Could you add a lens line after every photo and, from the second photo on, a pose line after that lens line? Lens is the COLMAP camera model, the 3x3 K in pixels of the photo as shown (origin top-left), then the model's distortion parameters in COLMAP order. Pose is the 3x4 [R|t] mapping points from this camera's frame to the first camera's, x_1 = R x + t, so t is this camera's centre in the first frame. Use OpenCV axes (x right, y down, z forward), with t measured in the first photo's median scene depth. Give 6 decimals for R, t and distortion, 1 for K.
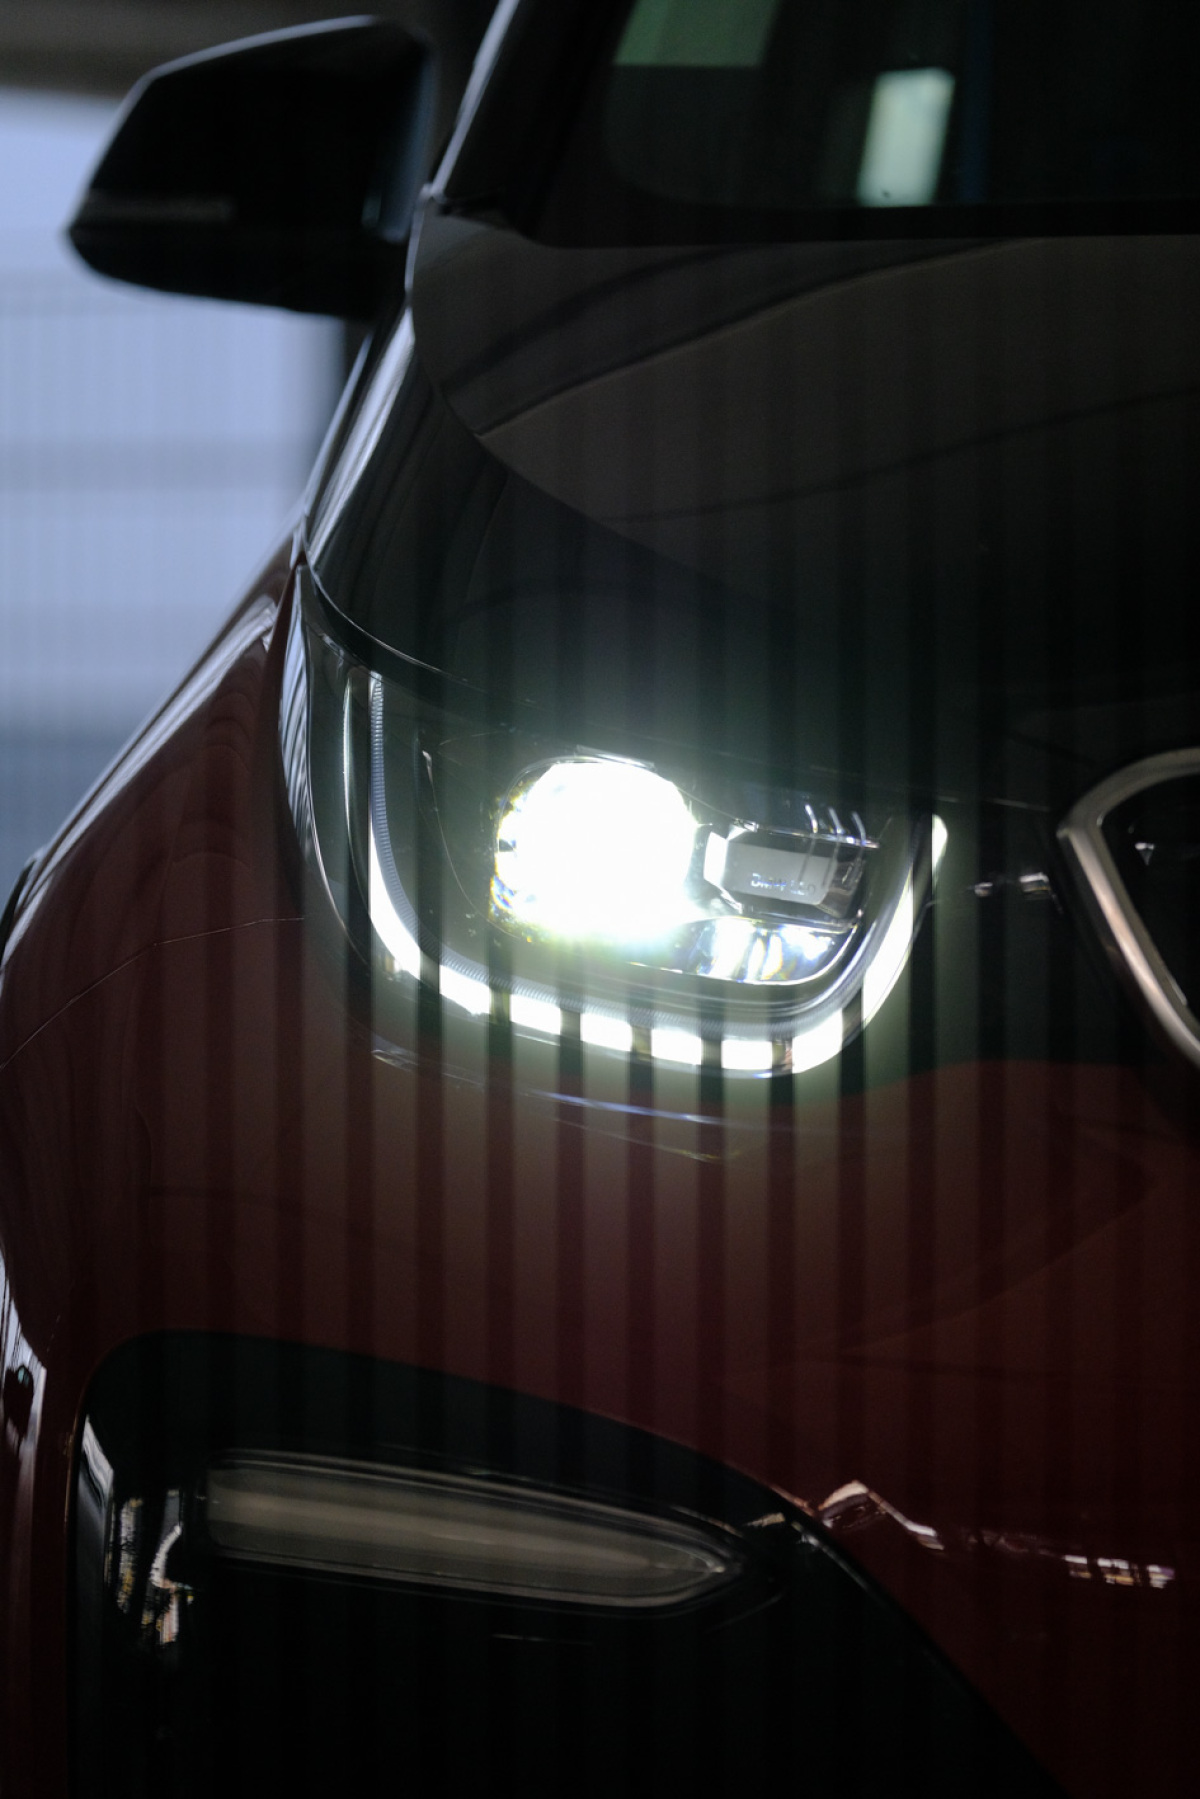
lens RADIAL K [[10705.6, 0, 600.0], [0, 10705.6, 899.5], [0, 0, 1]] dist [-0.126829, 14.980052]
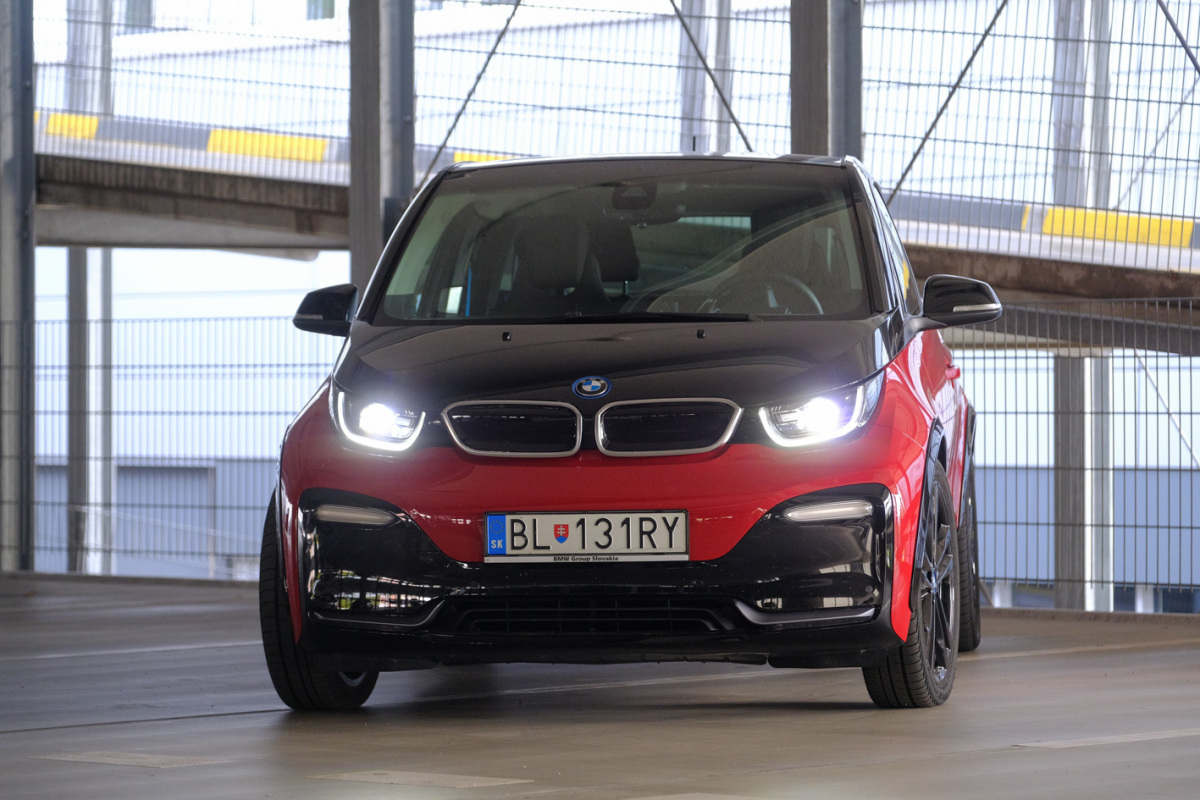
lens RADIAL K [[5003.1, 0, 600.0], [0, 5003.1, 400.0], [0, 0, 1]] dist [0.298126, -1.000891]
pose [[0.999694, 0.001884, 0.024665, 0.059750], [-0.000978, 0.999325, -0.036723, 0.094545], [-0.024717, 0.036688, 0.999021, -2.051753]]
